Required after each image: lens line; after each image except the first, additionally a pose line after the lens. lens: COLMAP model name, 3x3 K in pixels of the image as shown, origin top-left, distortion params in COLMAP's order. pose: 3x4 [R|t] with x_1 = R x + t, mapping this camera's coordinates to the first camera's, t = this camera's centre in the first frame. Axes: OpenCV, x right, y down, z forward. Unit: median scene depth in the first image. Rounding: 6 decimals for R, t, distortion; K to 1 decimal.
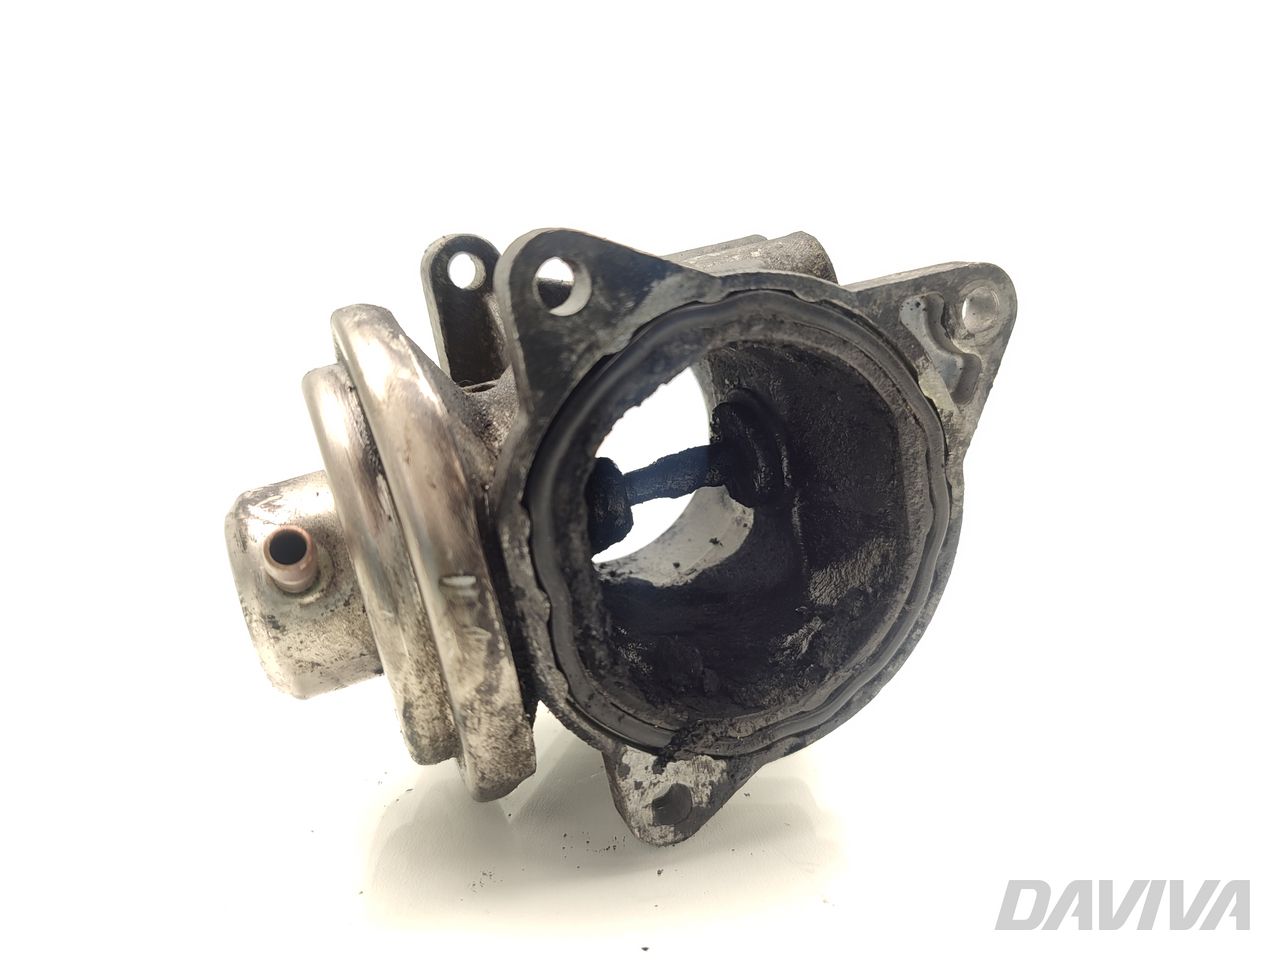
lens RADIAL K [[890.5, 0, 637.0], [0, 890.5, 481.6], [0, 0, 1]] dist [-0.006752, -0.001334]
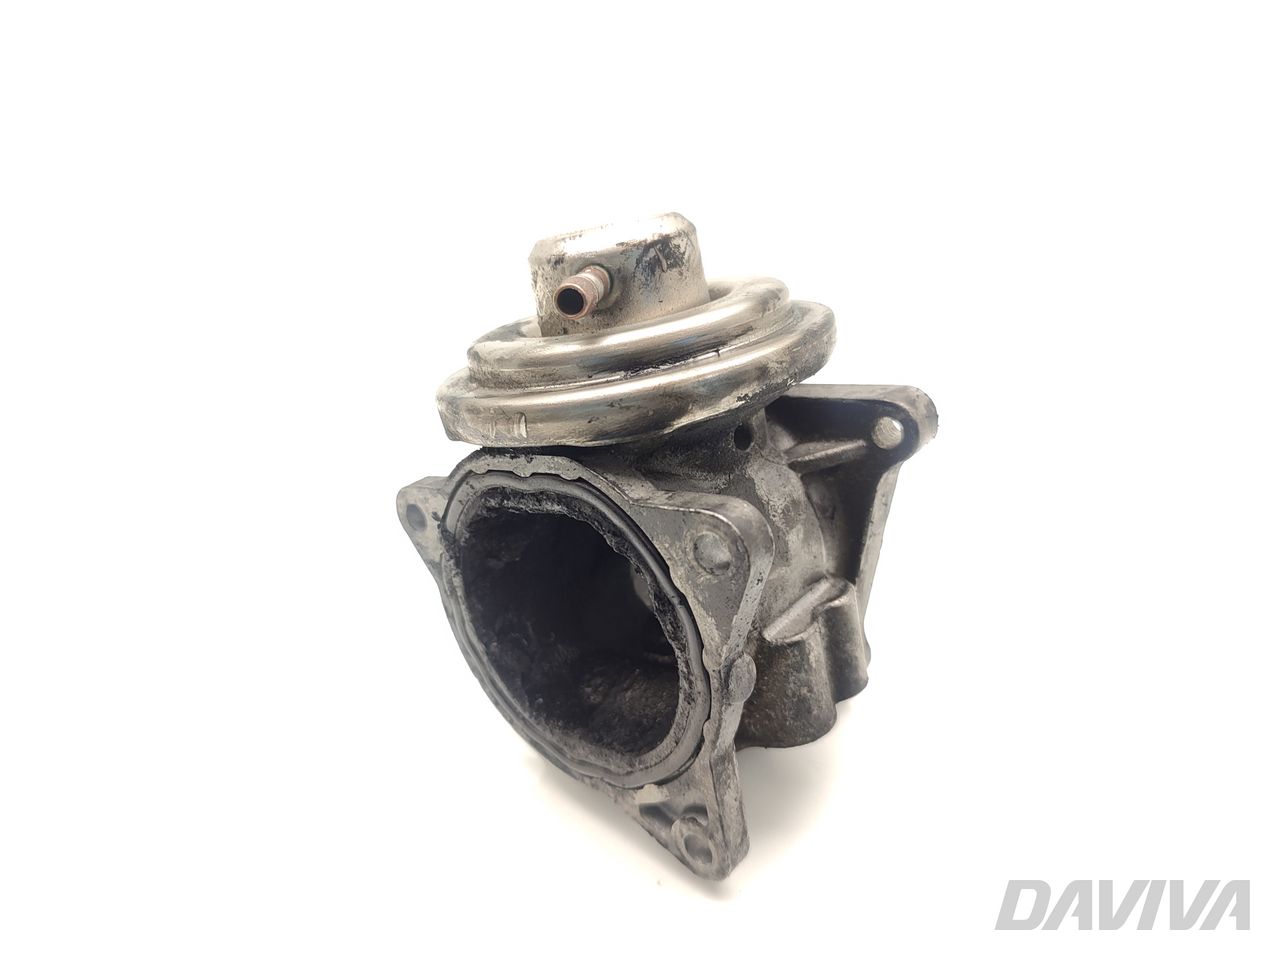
lens RADIAL K [[890.5, 0, 640.4], [0, 890.5, 482.8], [0, 0, 1]] dist [-0.006752, -0.001334]
pose [[-0.183489, 0.973661, 0.135334, -0.285164], [-0.902755, -0.221389, 0.368809, -0.488845], [0.389056, -0.054501, 0.919600, -0.163958]]
